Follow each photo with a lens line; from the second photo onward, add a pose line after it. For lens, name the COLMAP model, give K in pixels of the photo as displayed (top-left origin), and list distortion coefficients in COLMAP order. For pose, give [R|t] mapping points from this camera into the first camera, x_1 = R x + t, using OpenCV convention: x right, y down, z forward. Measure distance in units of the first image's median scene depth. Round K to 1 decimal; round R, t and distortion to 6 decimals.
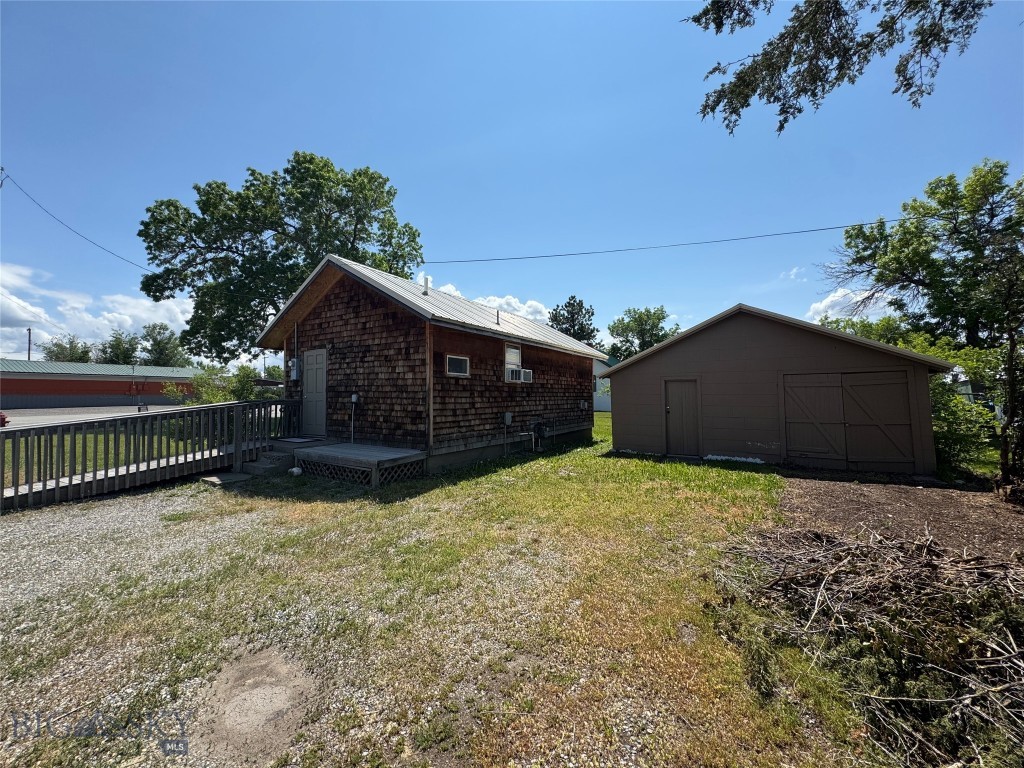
lens RADIAL K [[408.2, 0, 514.6], [0, 408.2, 386.1], [0, 0, 1]] dist [-0.002083, -0.000077]
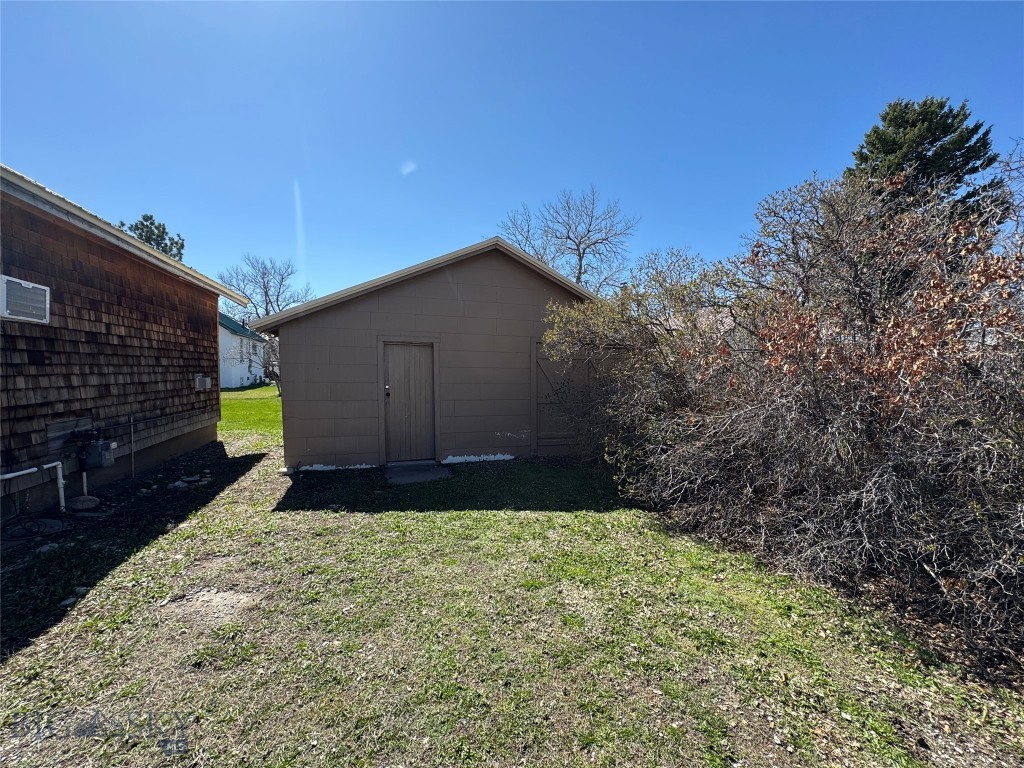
lens RADIAL K [[408.2, 0, 513.6], [0, 408.2, 384.1], [0, 0, 1]] dist [-0.002083, -0.000077]
pose [[0.636835, -0.016333, 0.770827, 0.031011], [-0.032502, 0.998318, 0.048006, 0.016005], [-0.770314, -0.055626, 0.635233, 0.573933]]
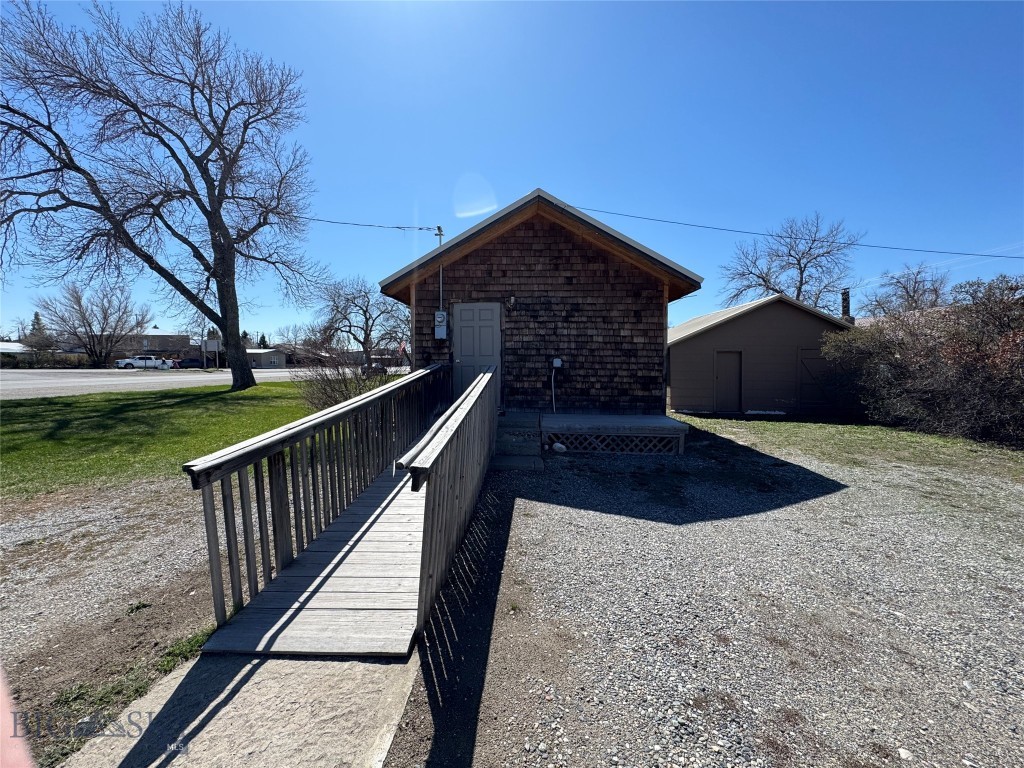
lens RADIAL K [[408.2, 0, 513.3], [0, 408.2, 386.2], [0, 0, 1]] dist [-0.002083, -0.000077]
pose [[0.879892, -0.015614, 0.474918, -0.904521], [-0.018912, 0.997517, 0.067835, 0.022249], [-0.474798, -0.068669, 0.877412, 0.268038]]
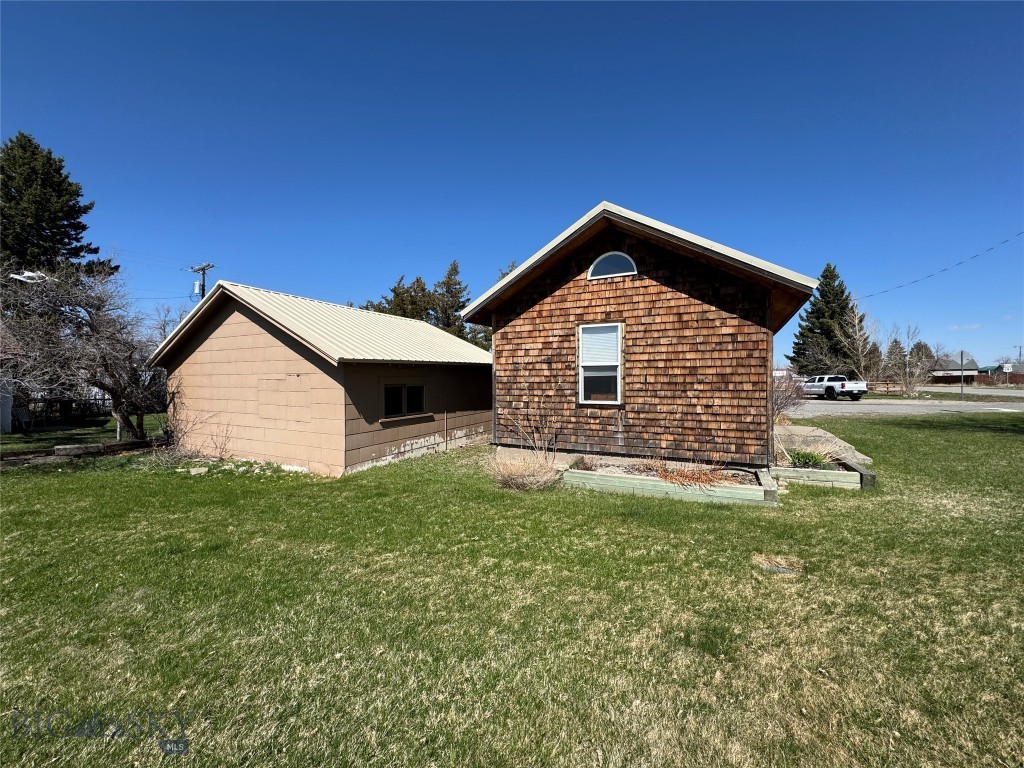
lens RADIAL K [[408.2, 0, 514.8], [0, 408.2, 384.4], [0, 0, 1]] dist [-0.002083, -0.000077]
pose [[-0.998110, 0.012200, -0.060232, 0.342091], [0.012690, 0.999889, -0.007758, 0.044524], [0.060130, -0.008507, -0.998154, 2.713088]]
